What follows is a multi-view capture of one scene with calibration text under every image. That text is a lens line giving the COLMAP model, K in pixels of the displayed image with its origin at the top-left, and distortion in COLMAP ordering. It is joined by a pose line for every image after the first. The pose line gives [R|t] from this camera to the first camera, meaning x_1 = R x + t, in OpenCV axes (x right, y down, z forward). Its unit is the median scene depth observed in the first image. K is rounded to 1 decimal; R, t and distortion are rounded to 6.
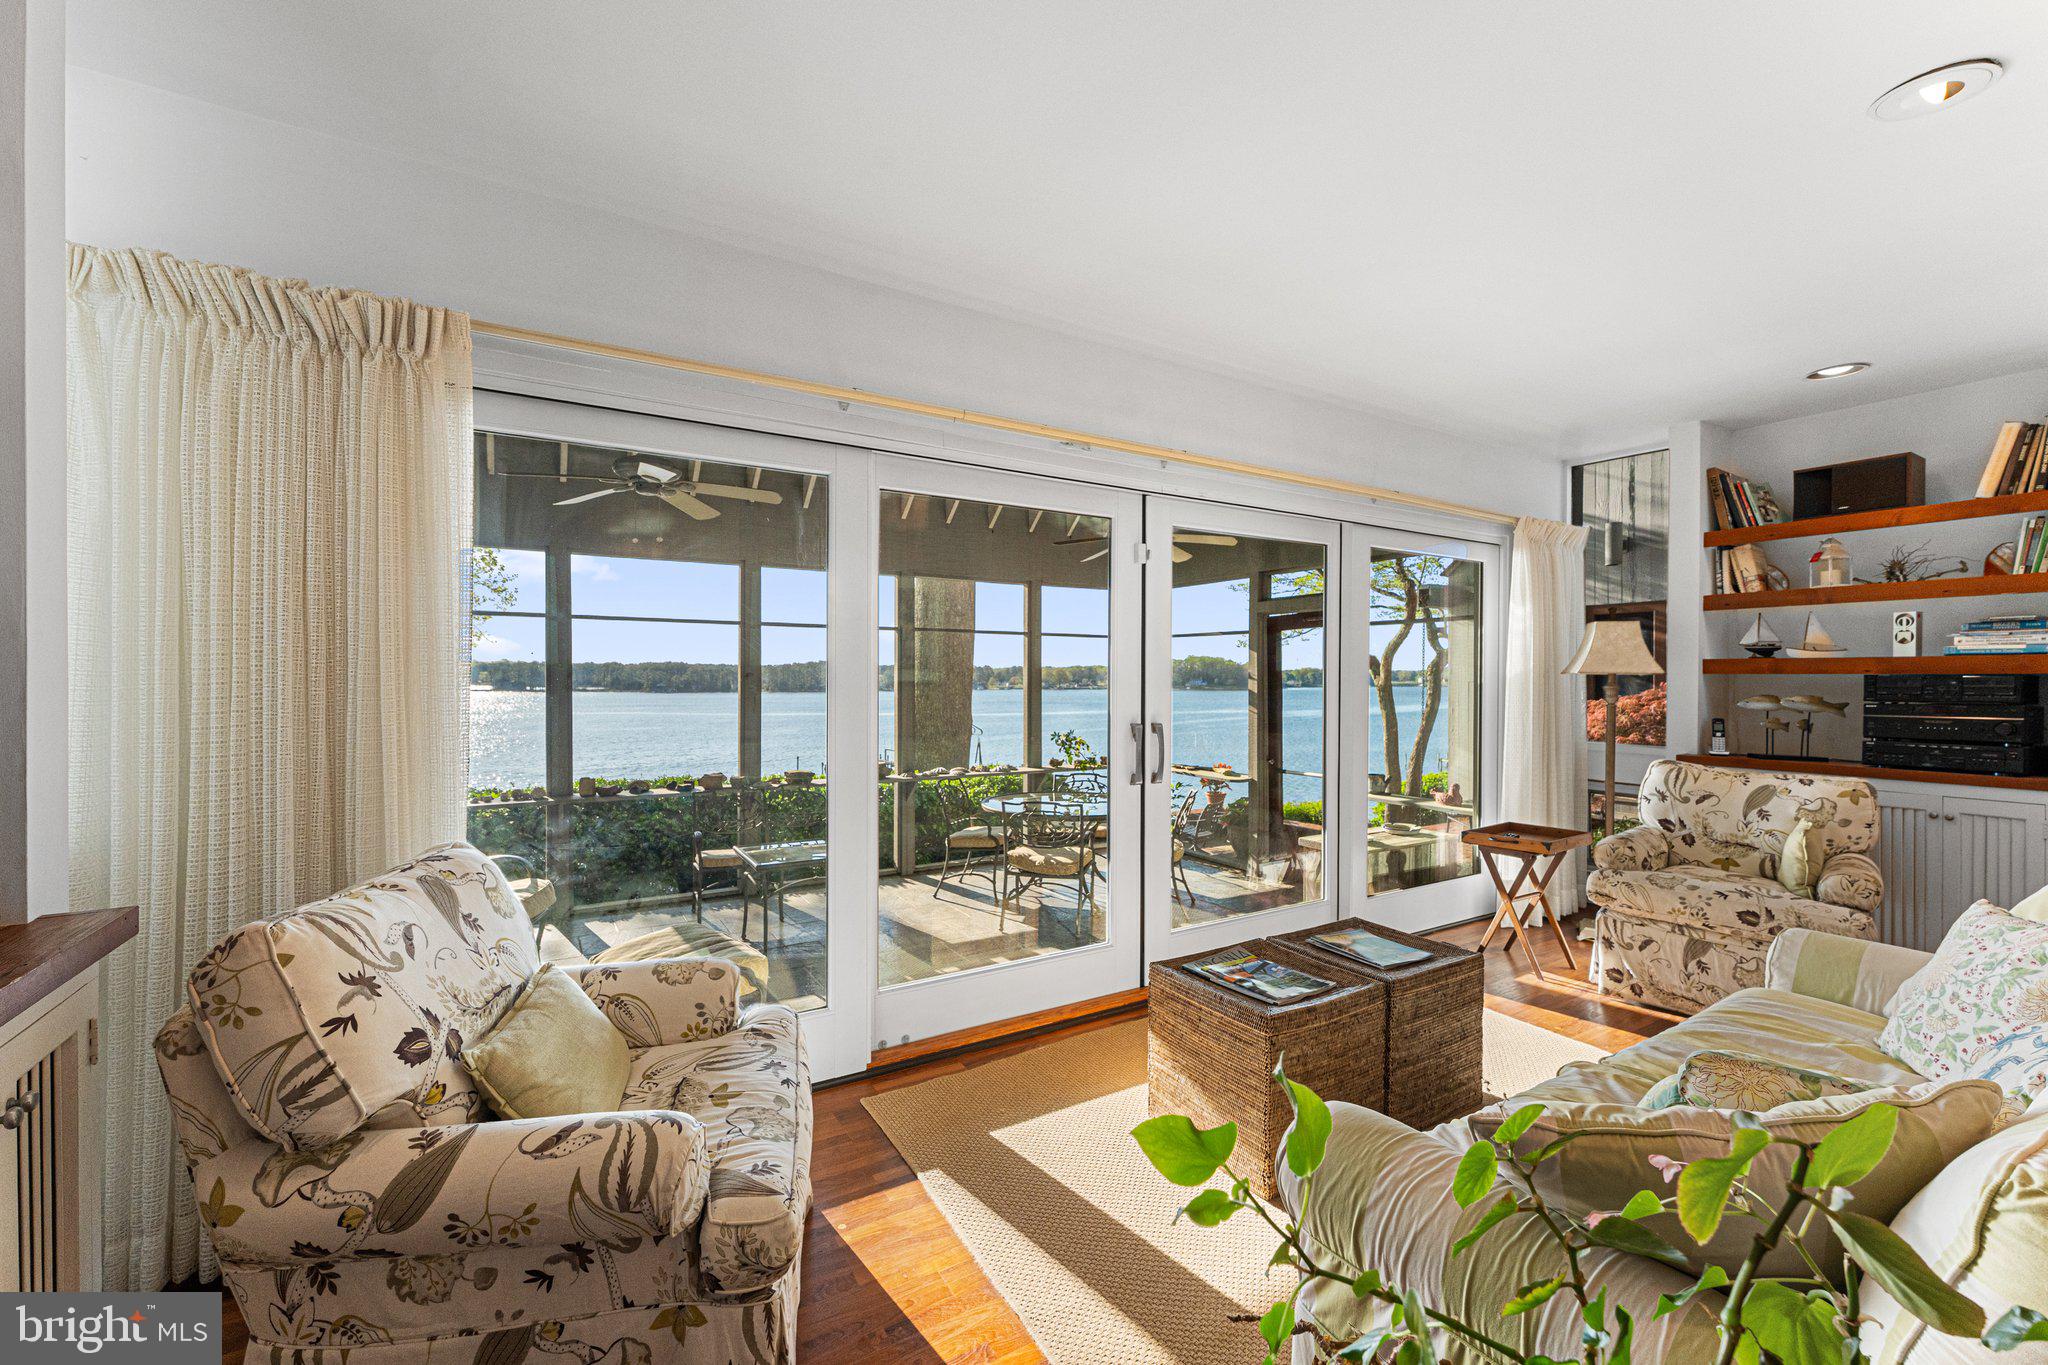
lens RADIAL K [[839.3, 0, 1028.8], [0, 839.3, 686.8], [0, 0, 1]] dist [0.008556, -0.000701]
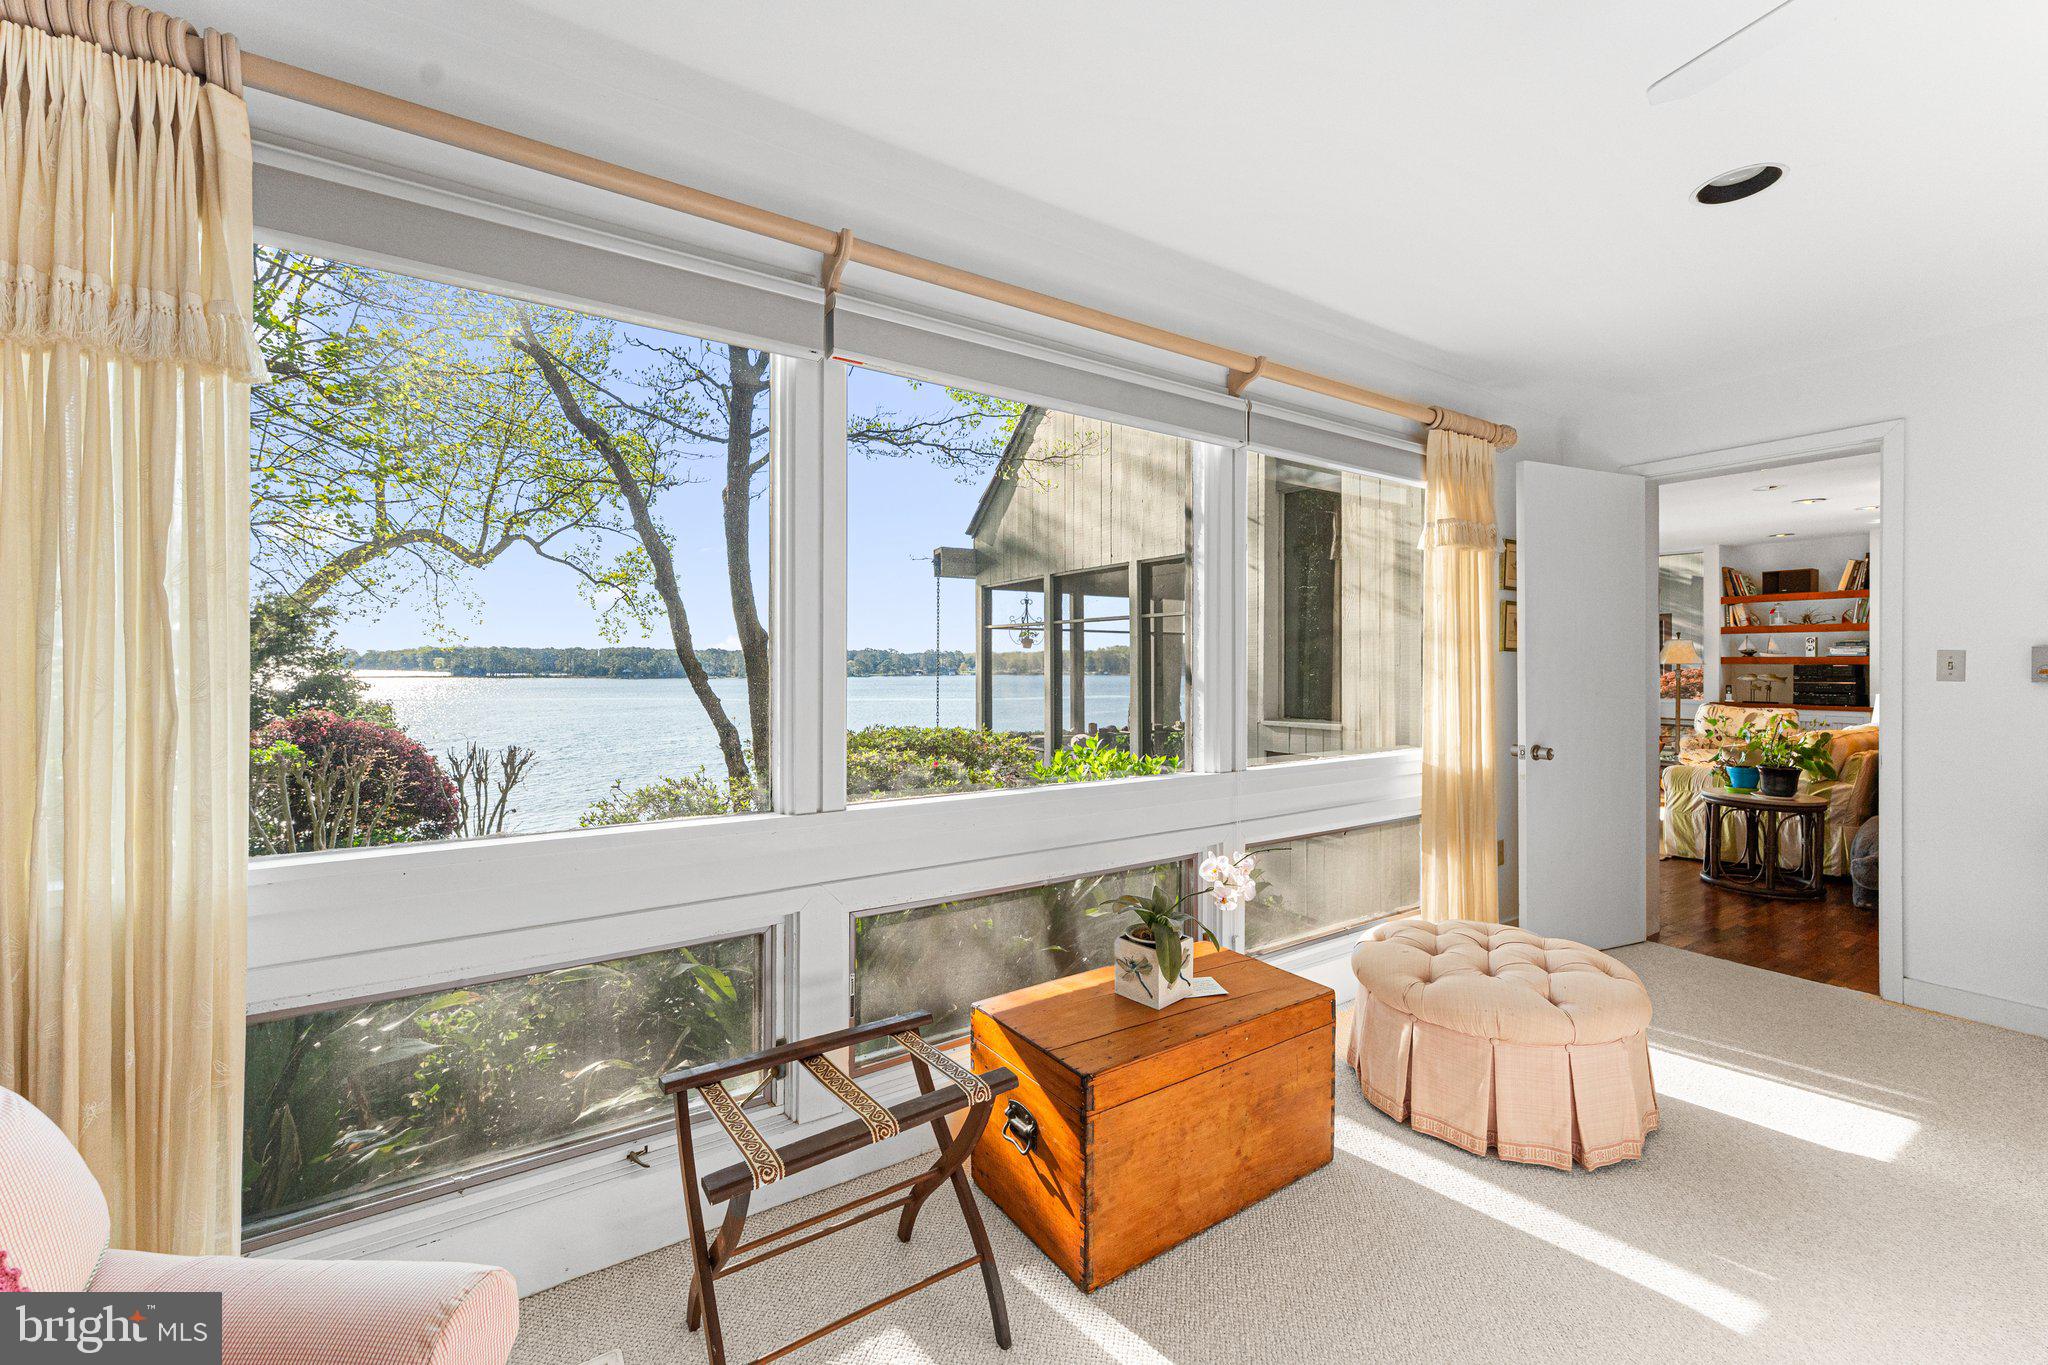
lens RADIAL K [[844.5, 0, 1022.0], [0, 844.5, 663.0], [0, 0, 1]] dist [0.003906, 0.000324]
pose [[0.999450, 0.002531, 0.033058, -1.074065], [-0.002125, 0.999922, -0.012333, 0.012893], [-0.033086, 0.012256, 0.999377, -1.117622]]
